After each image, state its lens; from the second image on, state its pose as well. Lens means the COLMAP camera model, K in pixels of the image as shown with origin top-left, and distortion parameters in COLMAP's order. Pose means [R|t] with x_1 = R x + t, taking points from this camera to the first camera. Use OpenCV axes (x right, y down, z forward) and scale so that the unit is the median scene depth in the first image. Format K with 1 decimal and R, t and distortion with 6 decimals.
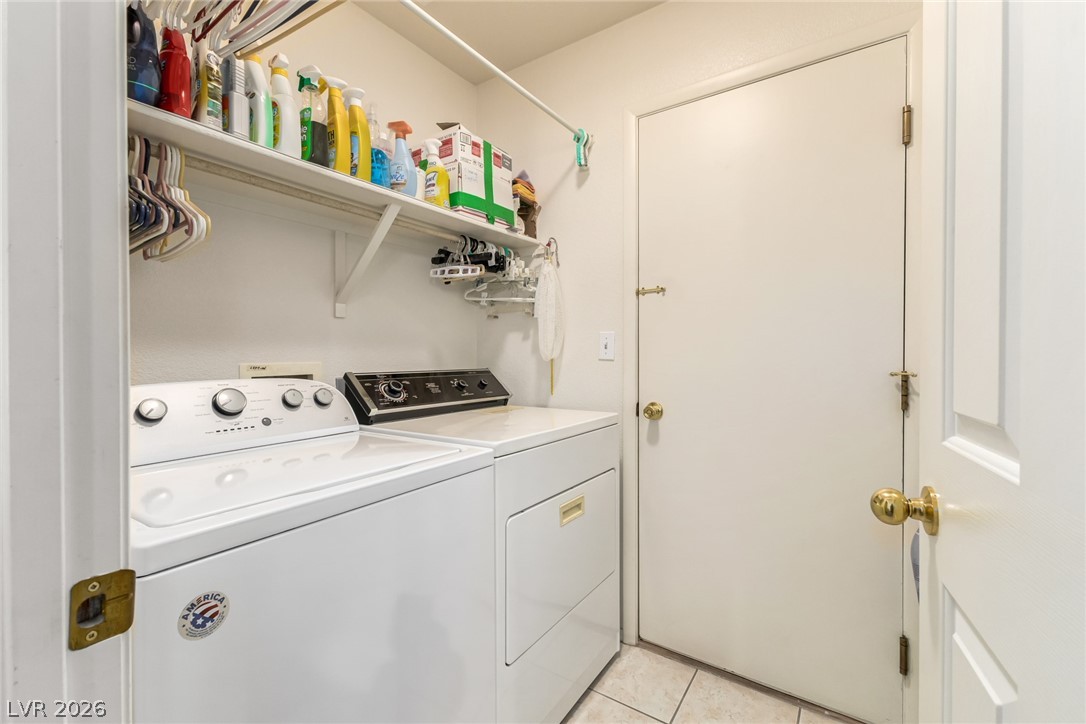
lens RADIAL K [[482.3, 0, 544.6], [0, 482.3, 368.3], [0, 0, 1]] dist [0.004693, 0.000413]
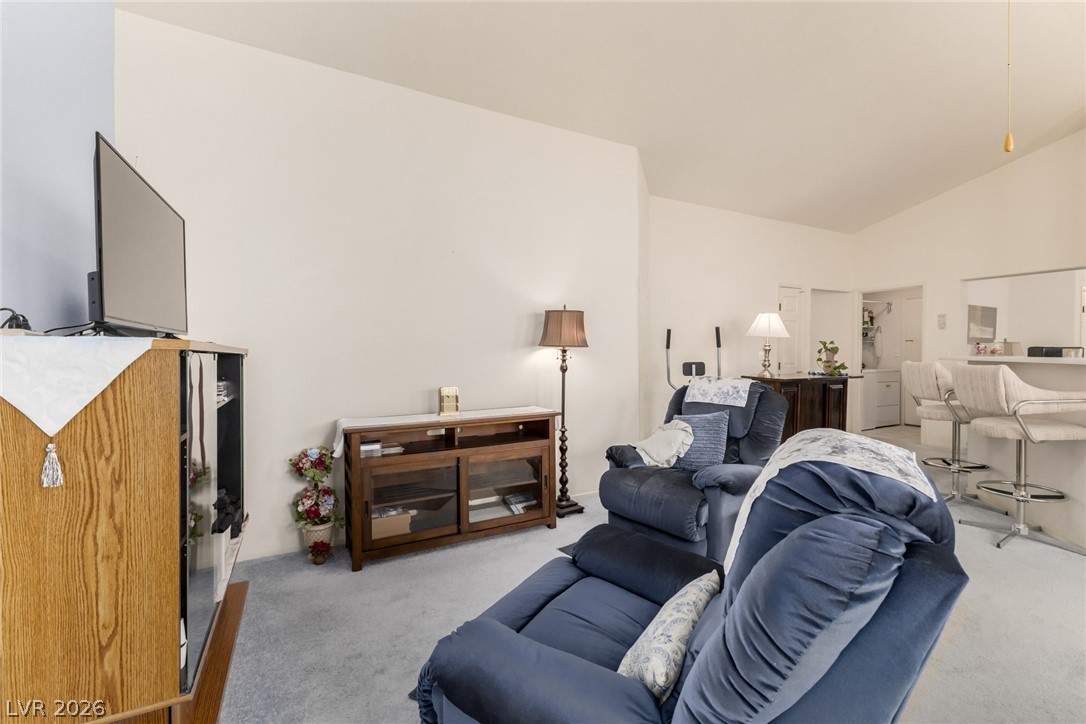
lens RADIAL K [[482.3, 0, 544.6], [0, 482.3, 368.3], [0, 0, 1]] dist [0.004693, 0.000413]
pose [[0.897948, 0.008456, -0.440021, -0.816276], [-0.006362, 0.999960, 0.006234, 0.083323], [0.440056, -0.002798, 0.897966, -4.405630]]
